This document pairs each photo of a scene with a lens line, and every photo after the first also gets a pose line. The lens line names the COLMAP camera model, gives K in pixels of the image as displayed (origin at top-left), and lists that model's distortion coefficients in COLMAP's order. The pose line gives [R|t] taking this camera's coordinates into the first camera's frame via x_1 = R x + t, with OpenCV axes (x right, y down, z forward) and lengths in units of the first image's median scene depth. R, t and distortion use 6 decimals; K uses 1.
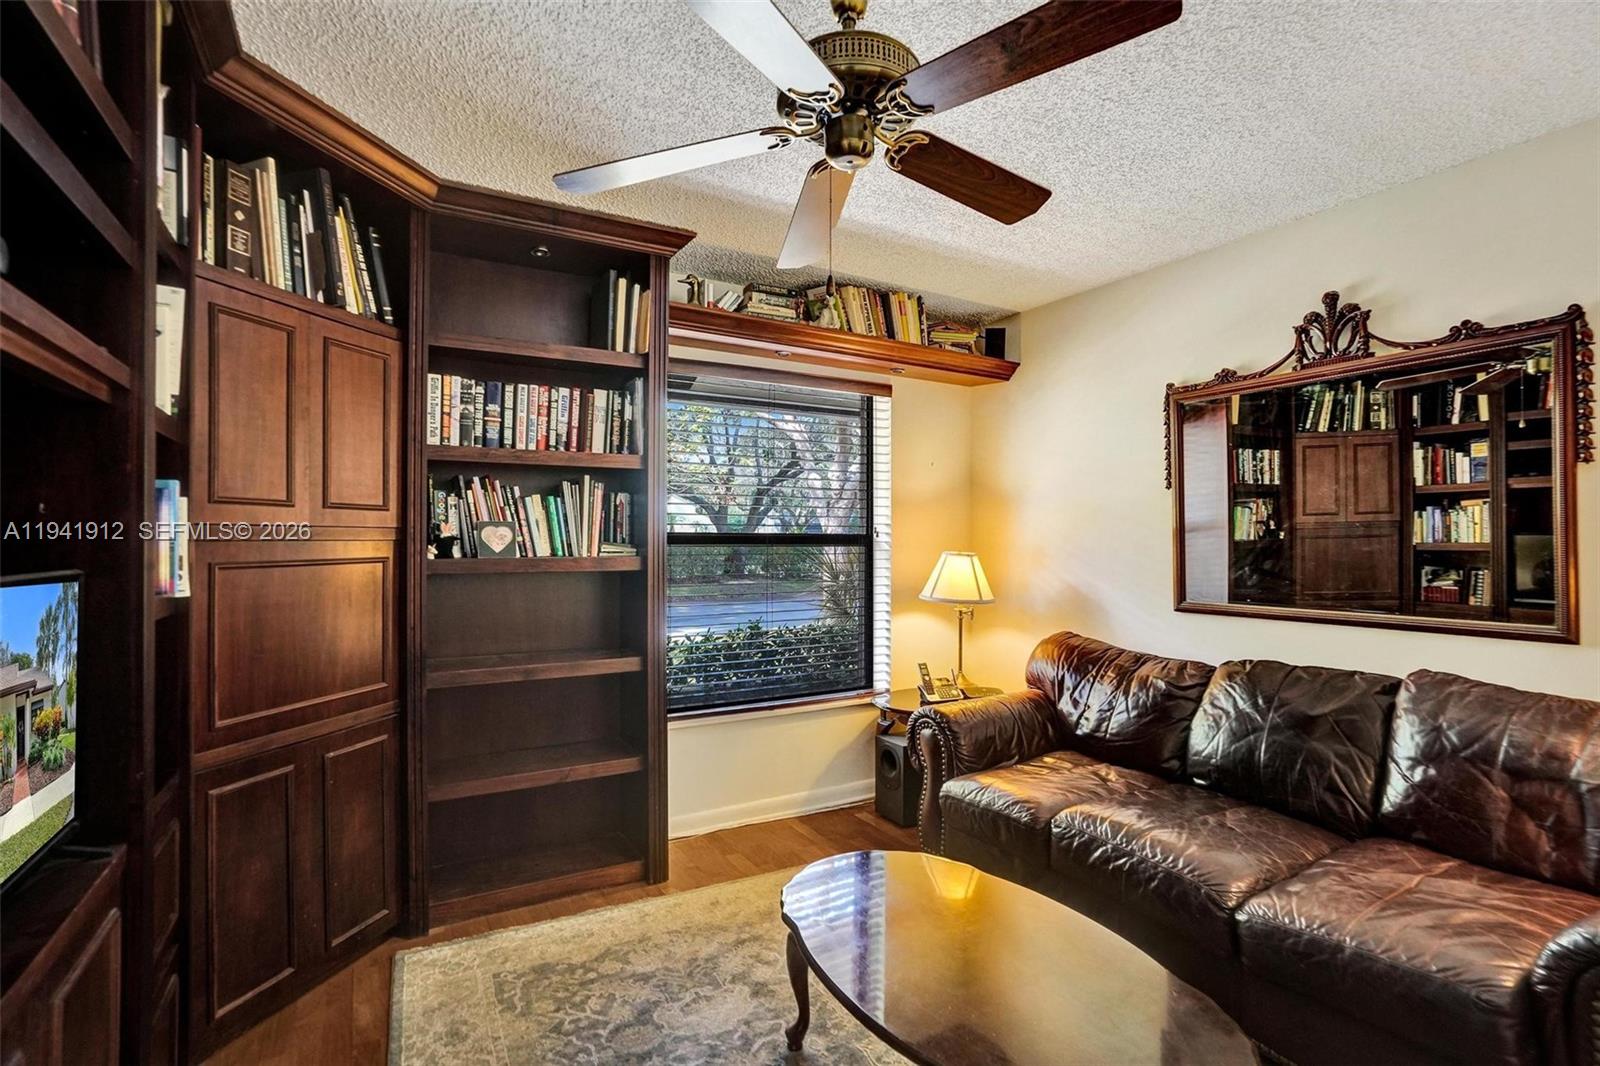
lens RADIAL K [[770.6, 0, 802.0], [0, 770.6, 546.9], [0, 0, 1]] dist [0.000549, 0.000265]
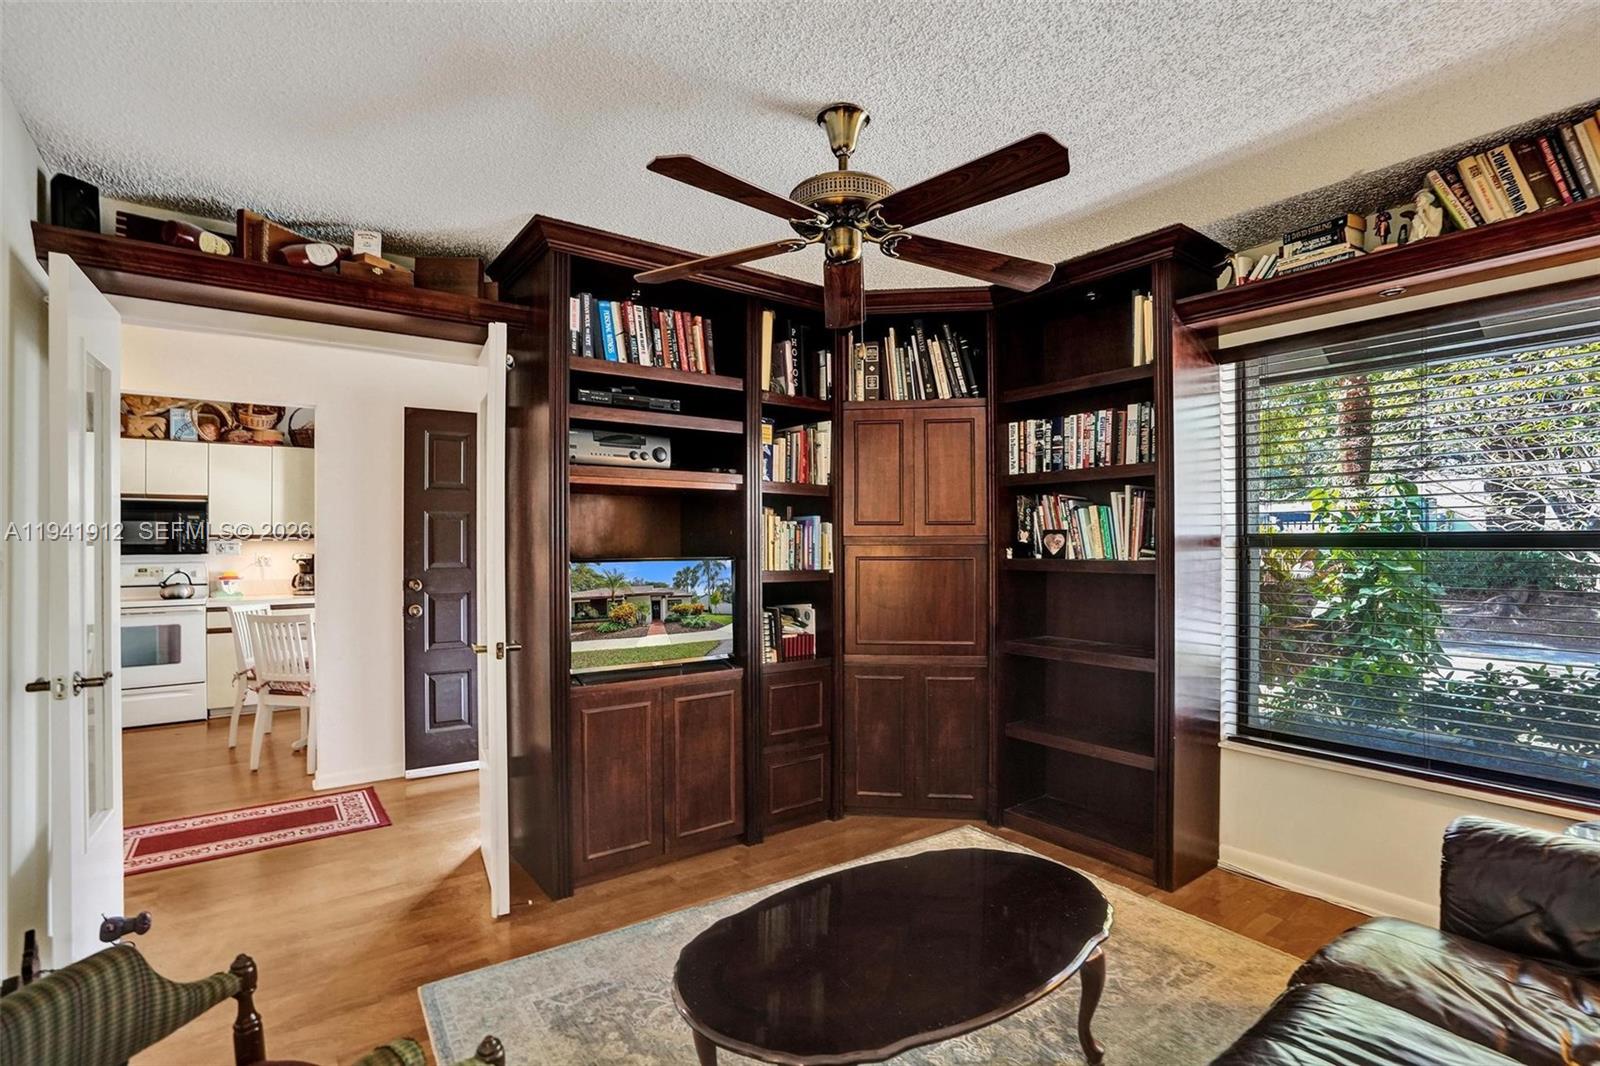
lens RADIAL K [[738.5, 0, 800.6], [0, 738.5, 544.4], [0, 0, 1]] dist [-0.020202, 0.009902]
pose [[0.150409, 0.004048, -0.988616, 0.733379], [-0.004047, 0.999986, 0.003479, -0.011833], [0.988616, 0.003477, 0.150423, 0.422717]]
